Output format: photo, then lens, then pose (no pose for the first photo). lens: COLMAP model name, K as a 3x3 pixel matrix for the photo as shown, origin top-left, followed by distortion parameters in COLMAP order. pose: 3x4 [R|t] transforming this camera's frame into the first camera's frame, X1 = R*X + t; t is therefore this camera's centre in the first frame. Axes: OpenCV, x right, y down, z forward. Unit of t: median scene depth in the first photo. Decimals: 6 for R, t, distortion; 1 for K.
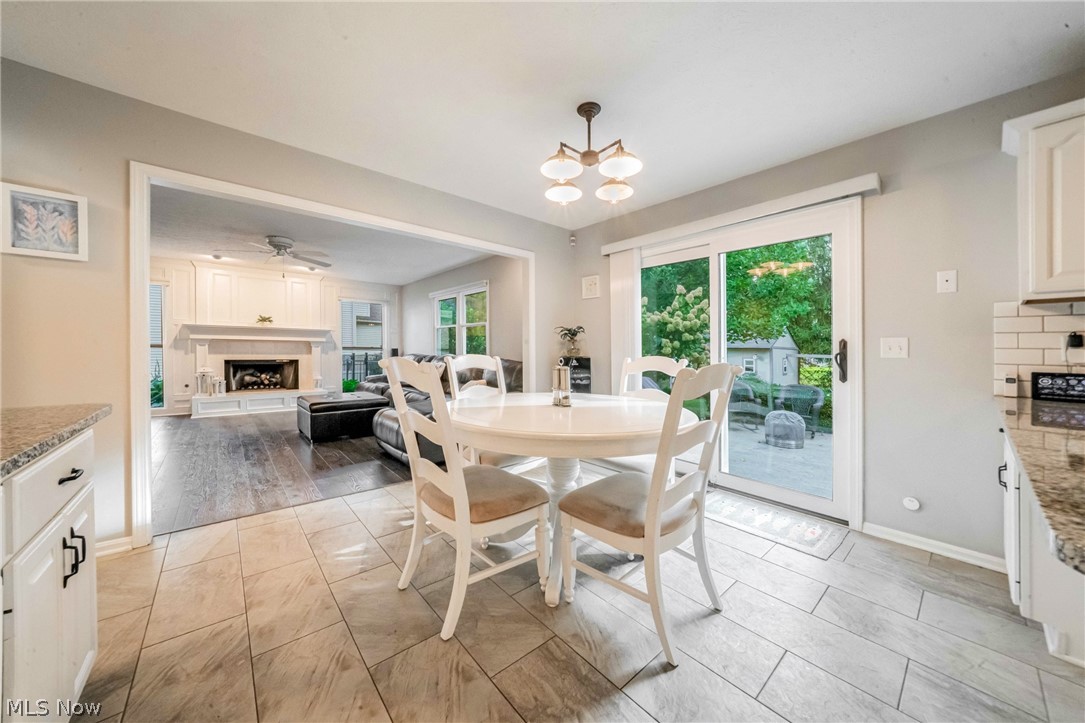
lens RADIAL K [[372.1, 0, 545.0], [0, 372.1, 351.4], [0, 0, 1]] dist [-0.000847, 0.000010]
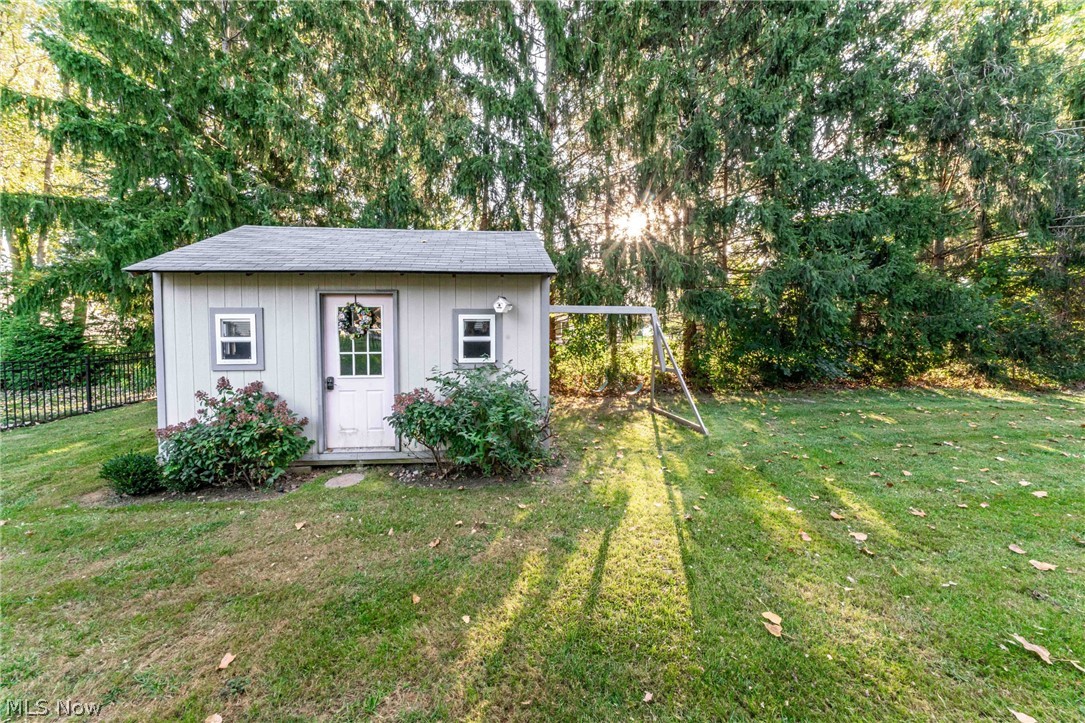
lens RADIAL K [[372.1, 0, 543.6], [0, 372.1, 355.2], [0, 0, 1]] dist [-0.000847, 0.000010]
pose [[0.606905, -0.035922, 0.793963, 1.624663], [0.007599, 0.999195, 0.039399, 0.187271], [-0.794738, -0.017878, 0.606689, 3.612454]]
